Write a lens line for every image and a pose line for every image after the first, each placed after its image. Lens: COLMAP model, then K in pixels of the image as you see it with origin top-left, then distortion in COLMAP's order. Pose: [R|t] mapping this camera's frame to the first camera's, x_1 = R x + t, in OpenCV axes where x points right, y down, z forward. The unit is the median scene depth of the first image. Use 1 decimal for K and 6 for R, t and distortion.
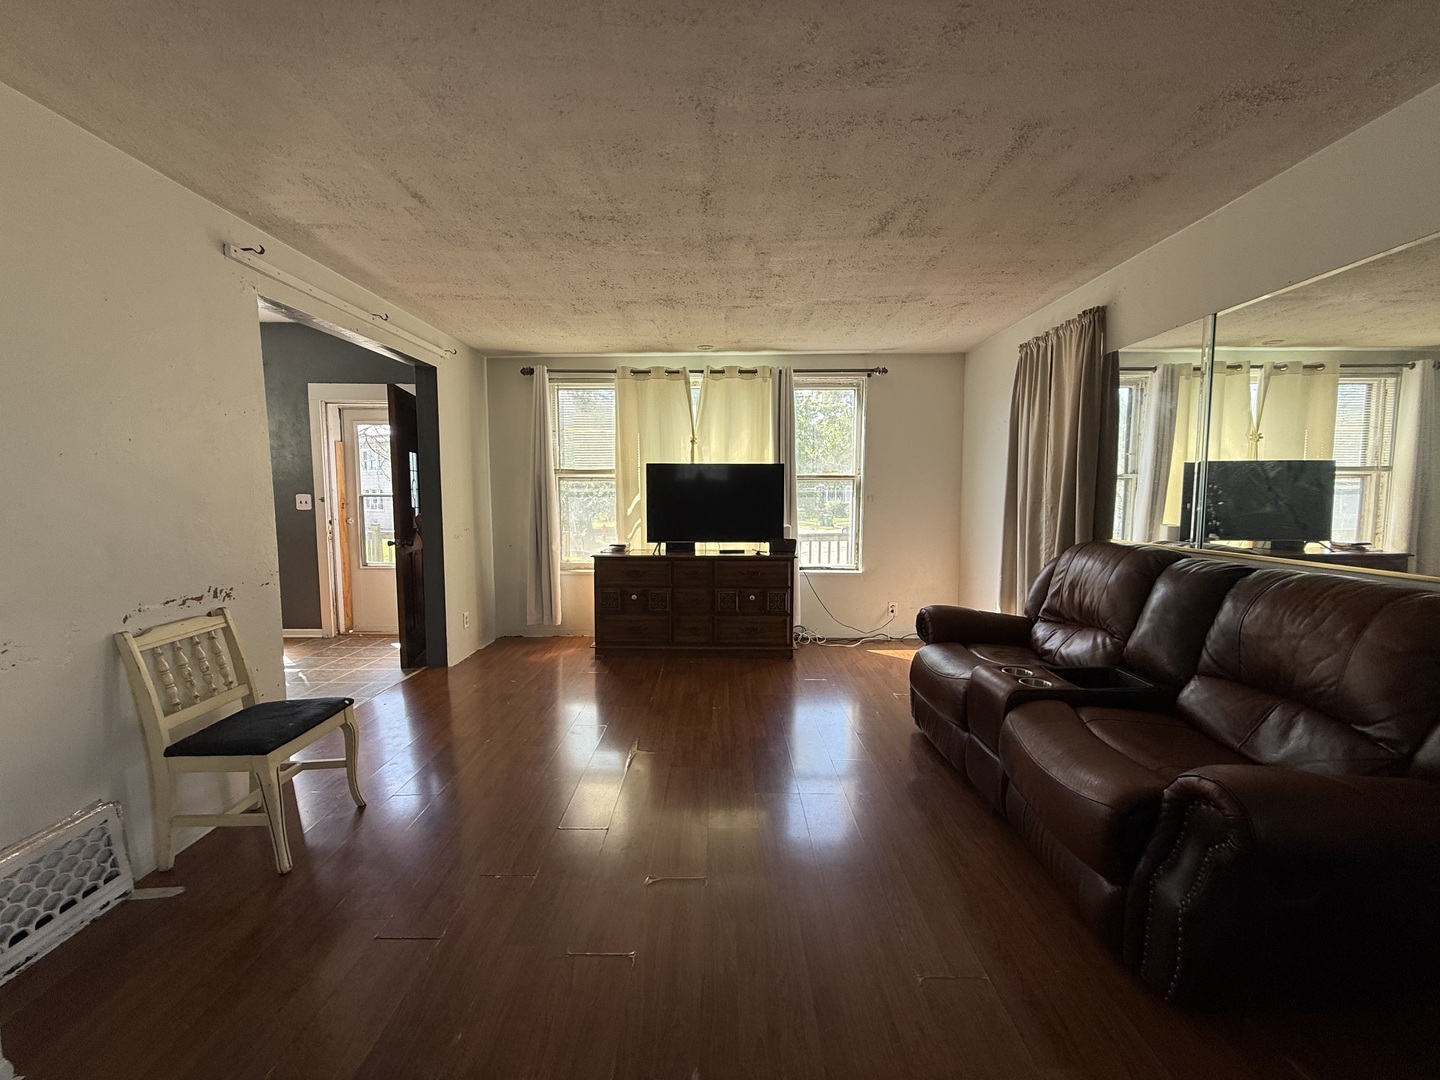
lens RADIAL K [[571.0, 0, 717.5], [0, 571.0, 540.6], [0, 0, 1]] dist [0.000606, -0.000633]
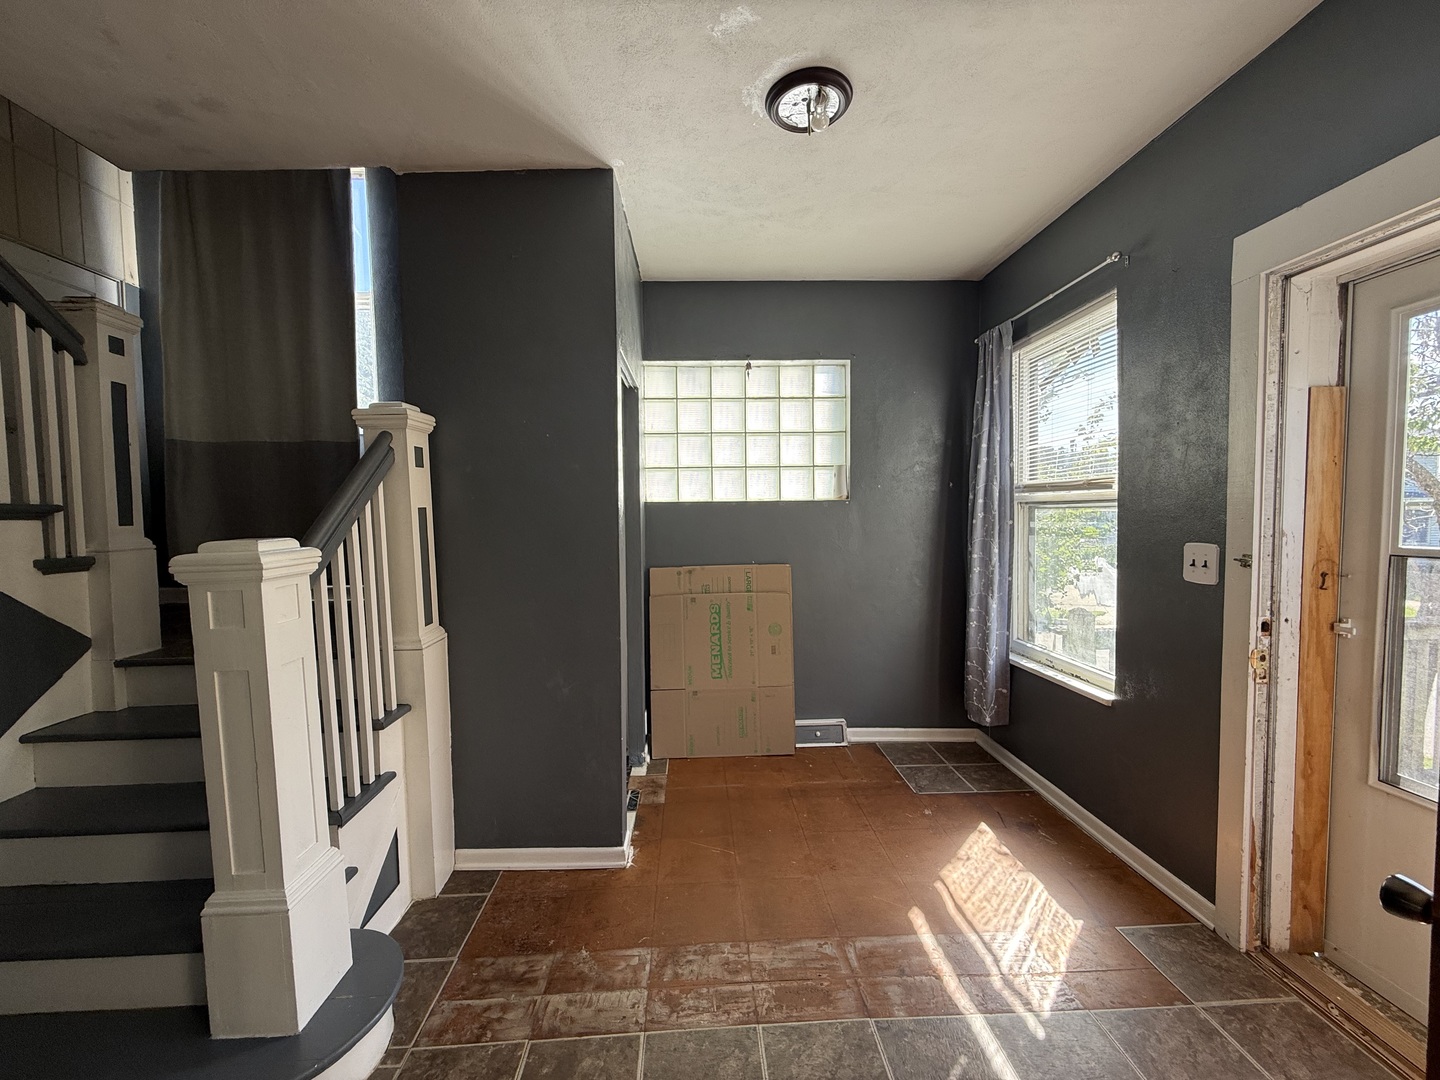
lens RADIAL K [[571.0, 0, 716.9], [0, 571.0, 544.5], [0, 0, 1]] dist [0.000606, -0.000633]
pose [[0.034594, 0.051890, -0.998053, -0.348288], [-0.061564, 0.996865, 0.049694, -0.078518], [0.997503, 0.059725, 0.037681, 0.653208]]
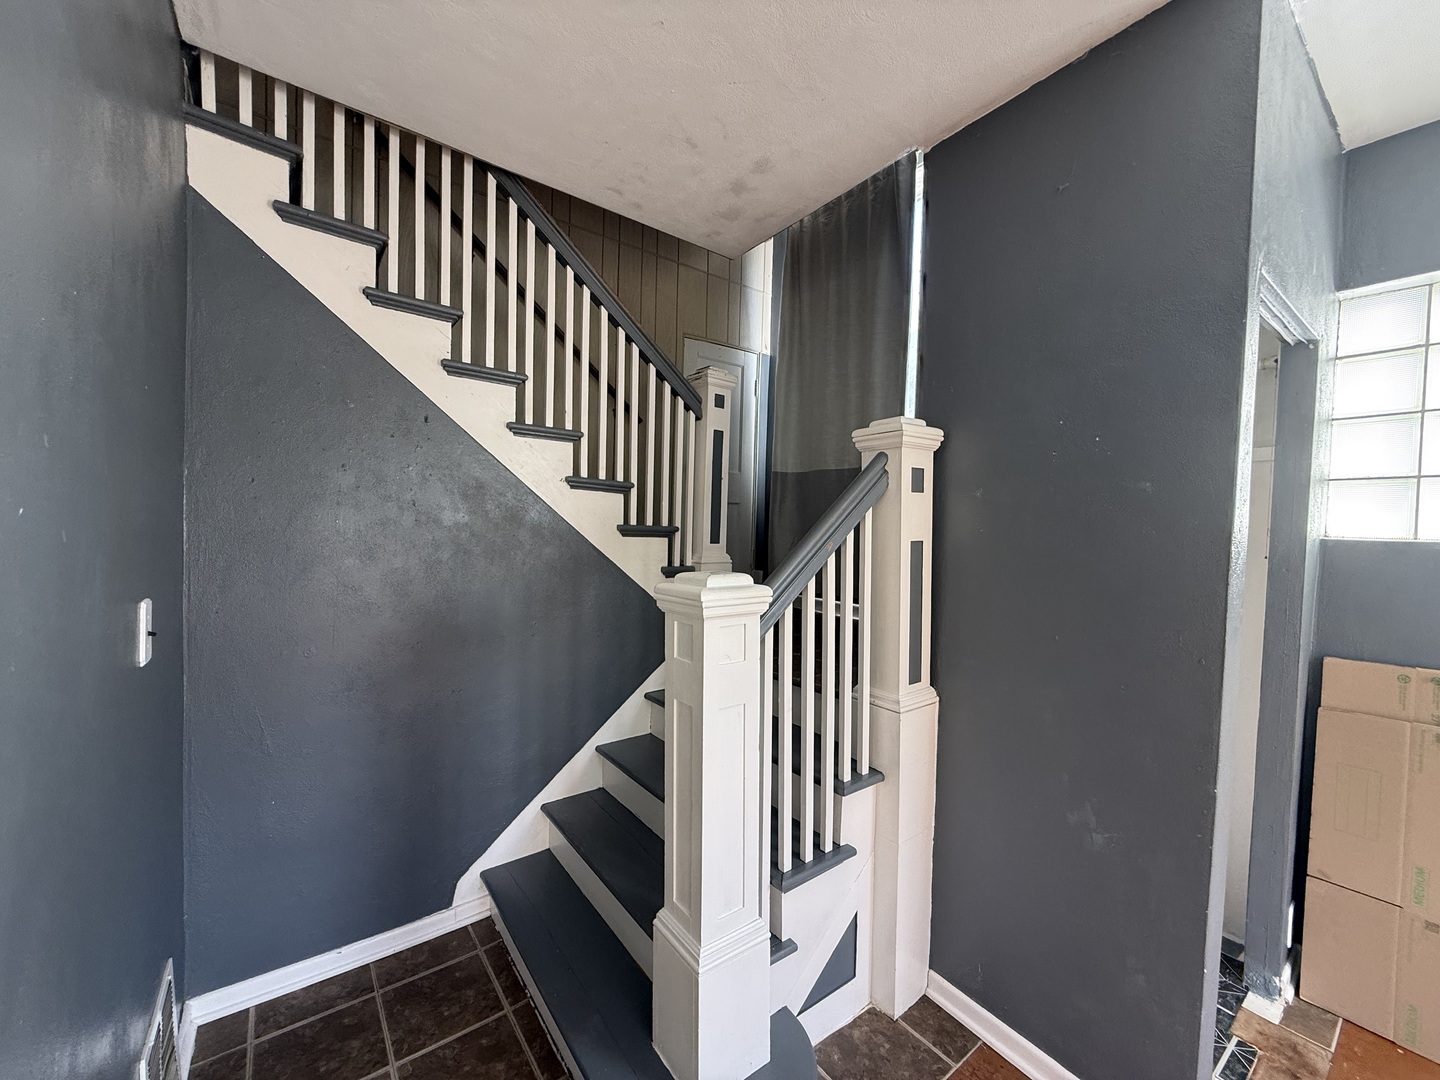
lens RADIAL K [[571.0, 0, 717.5], [0, 571.0, 542.3], [0, 0, 1]] dist [0.000606, -0.000633]
pose [[-0.801566, -0.006312, -0.597873, -0.482418], [-0.072393, 0.993612, 0.086567, -0.092915], [0.593507, 0.112671, -0.796903, 0.656224]]
